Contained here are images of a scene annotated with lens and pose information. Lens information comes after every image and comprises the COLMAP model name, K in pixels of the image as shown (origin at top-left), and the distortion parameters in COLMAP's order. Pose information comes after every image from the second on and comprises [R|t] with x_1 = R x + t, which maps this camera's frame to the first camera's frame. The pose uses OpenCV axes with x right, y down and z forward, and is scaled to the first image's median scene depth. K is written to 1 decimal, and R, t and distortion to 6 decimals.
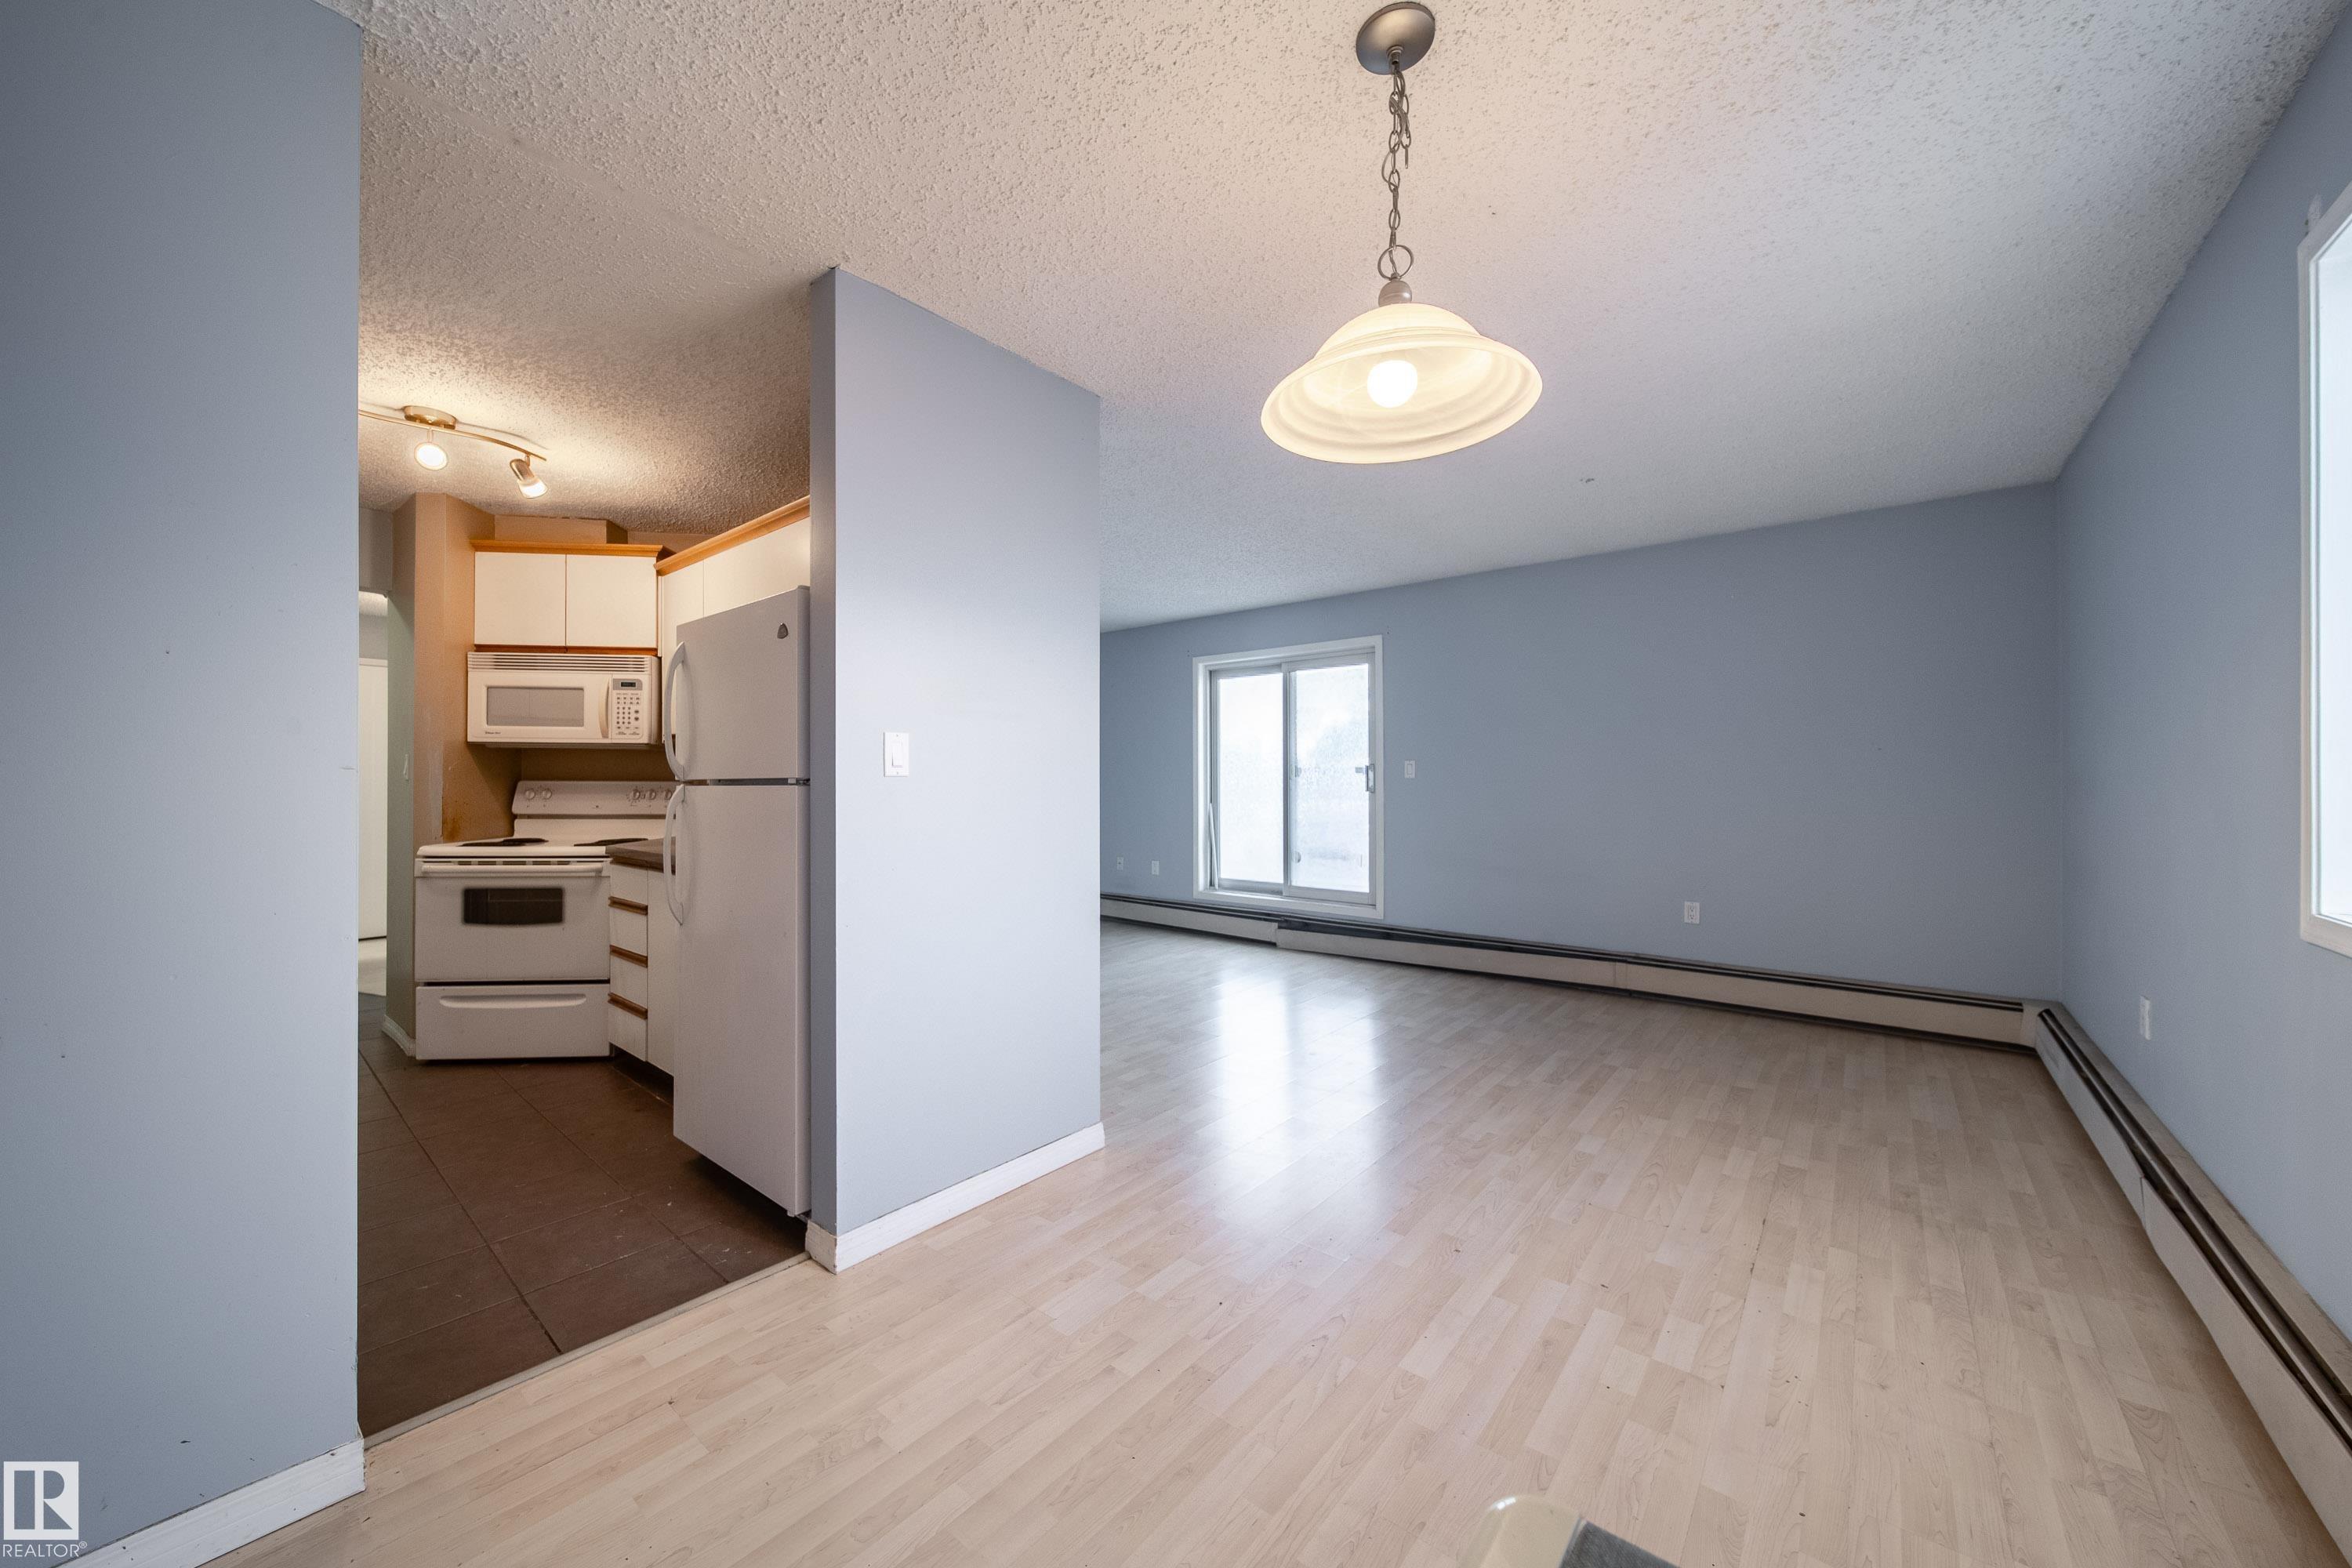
lens RADIAL K [[840.4, 0, 1171.7], [0, 840.4, 777.3], [0, 0, 1]] dist [0.002514, -0.000810]
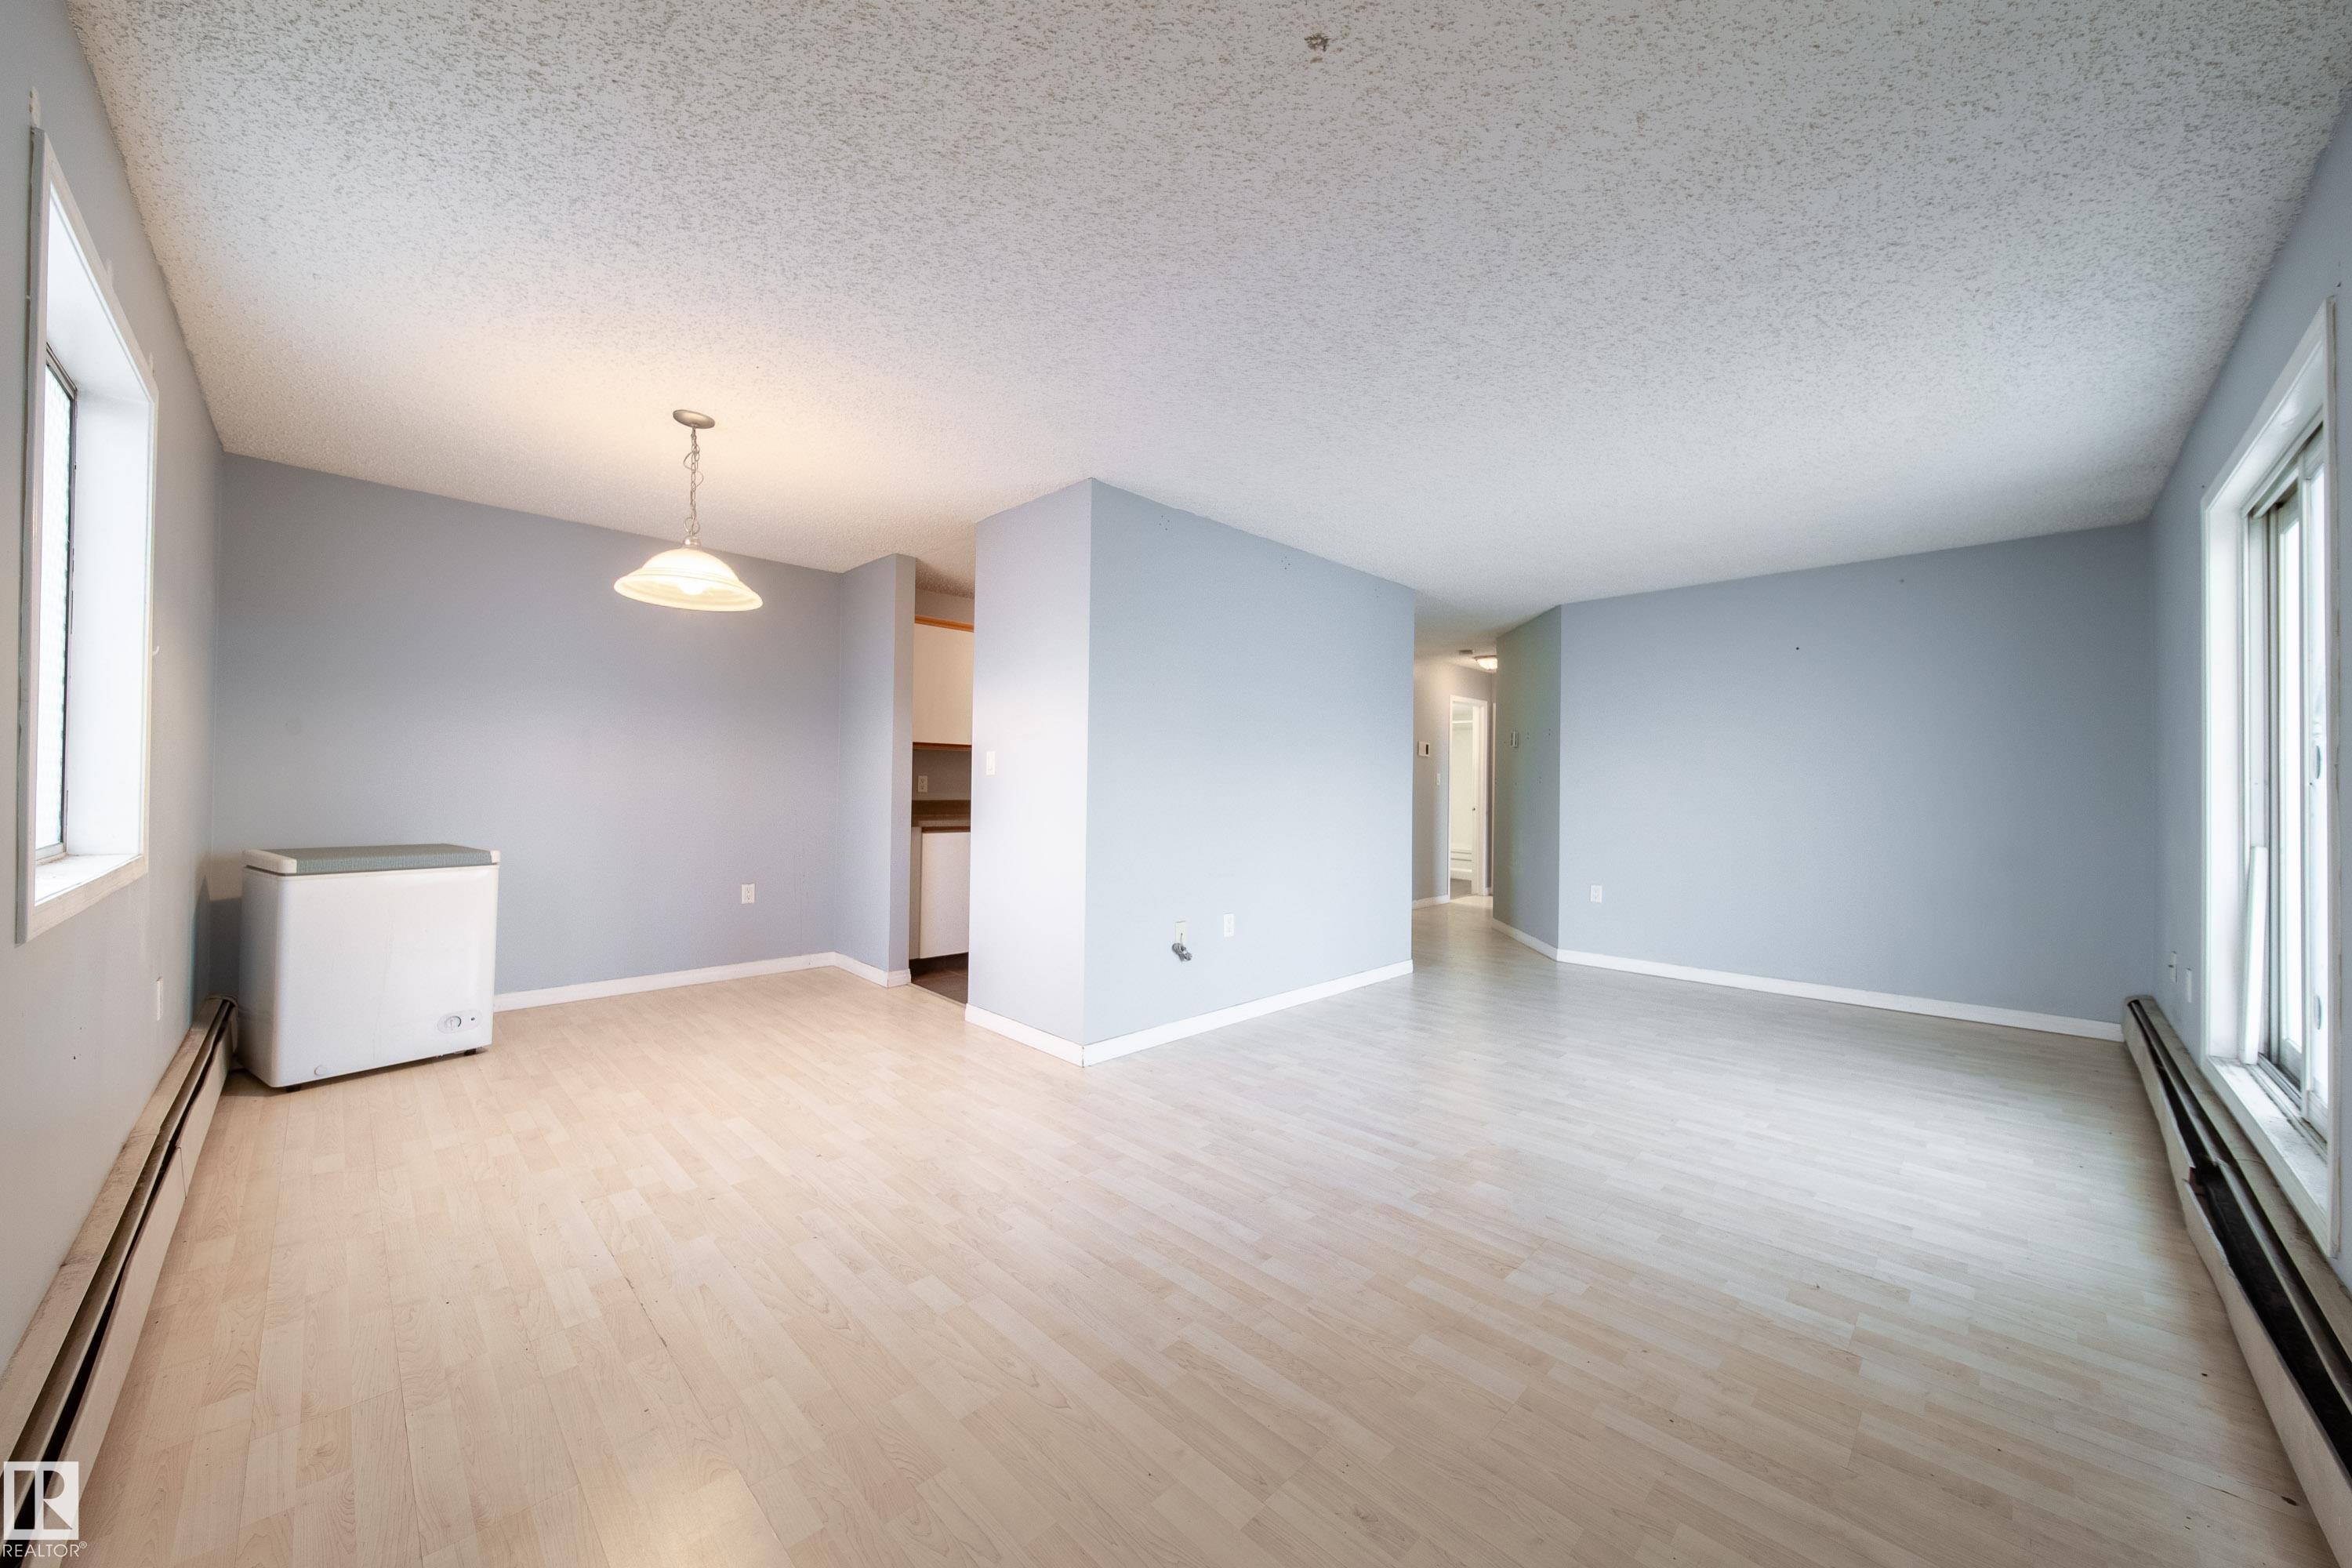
lens RADIAL K [[840.4, 0, 1179.1], [0, 840.4, 774.8], [0, 0, 1]] dist [0.002514, -0.000810]
pose [[-0.087153, -0.012991, -0.996110, 0.900904], [-0.008318, 0.999890, -0.012313, 0.010899], [0.996160, 0.007212, -0.087251, 0.962285]]
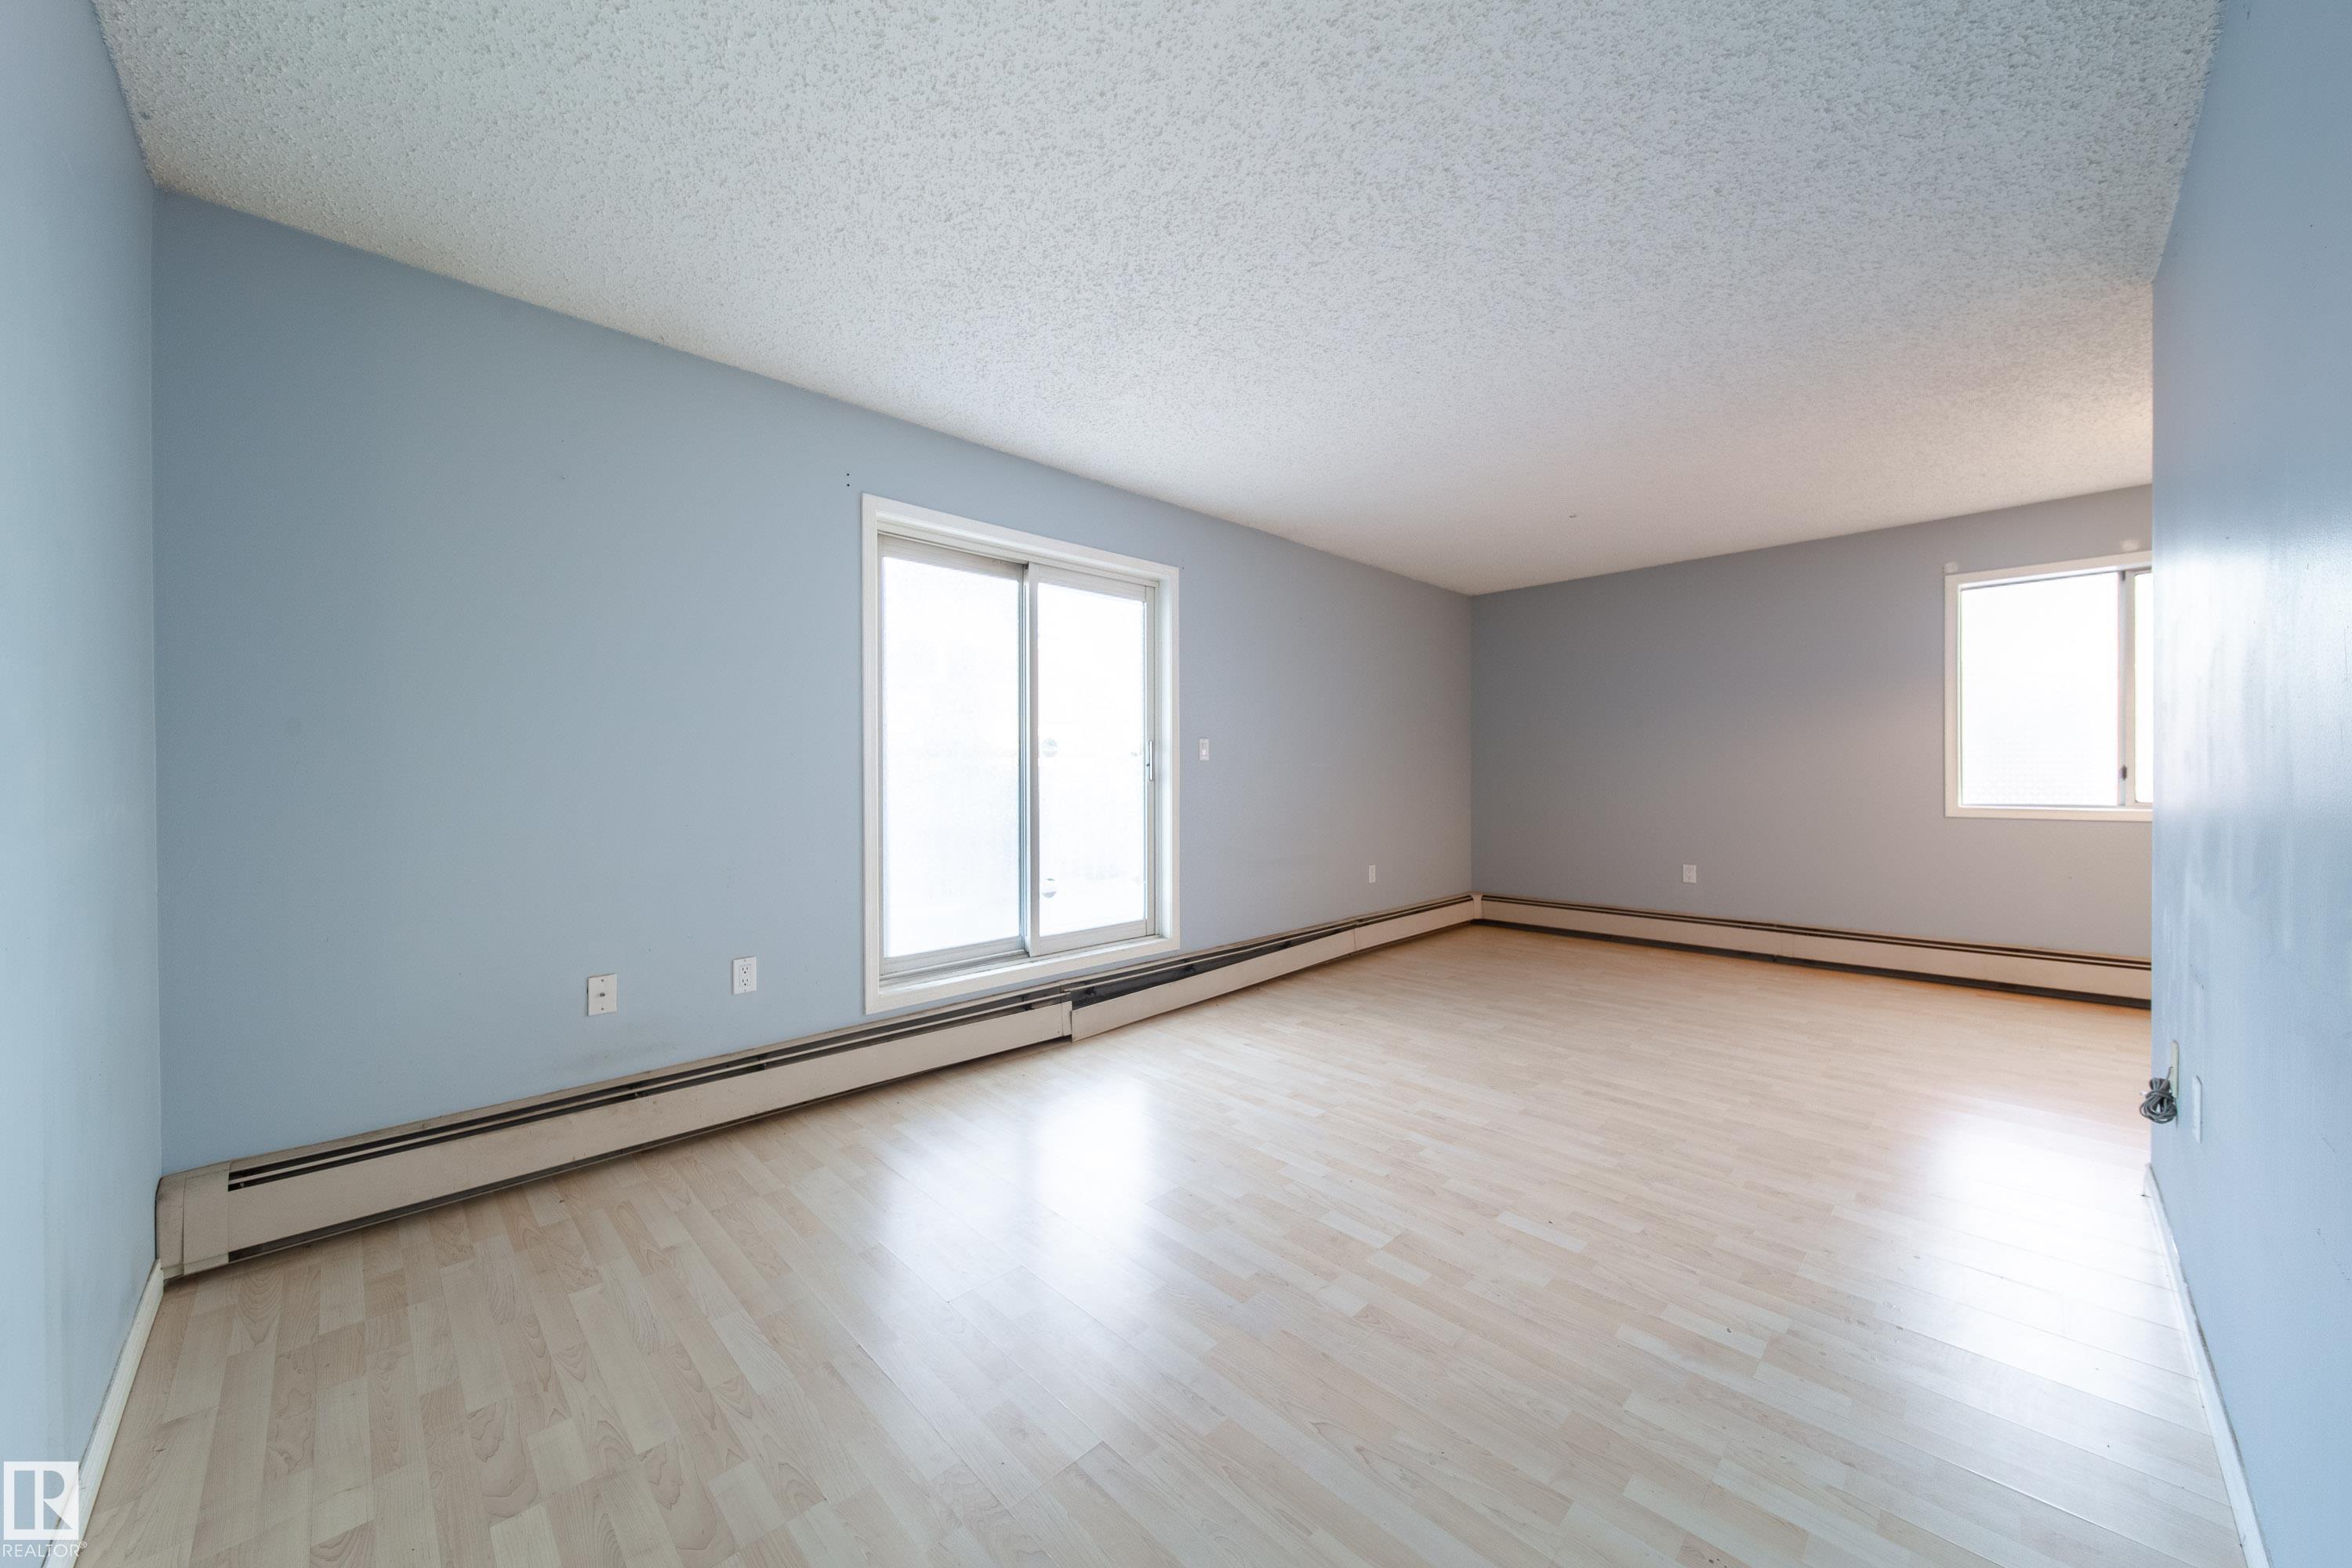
lens RADIAL K [[840.4, 0, 1177.6], [0, 840.4, 777.7], [0, 0, 1]] dist [0.002514, -0.000810]
pose [[0.095748, -0.003270, 0.995400, -0.767859], [0.000211, 0.999995, 0.003264, 0.021007], [-0.995406, -0.000102, 0.095748, 1.439182]]
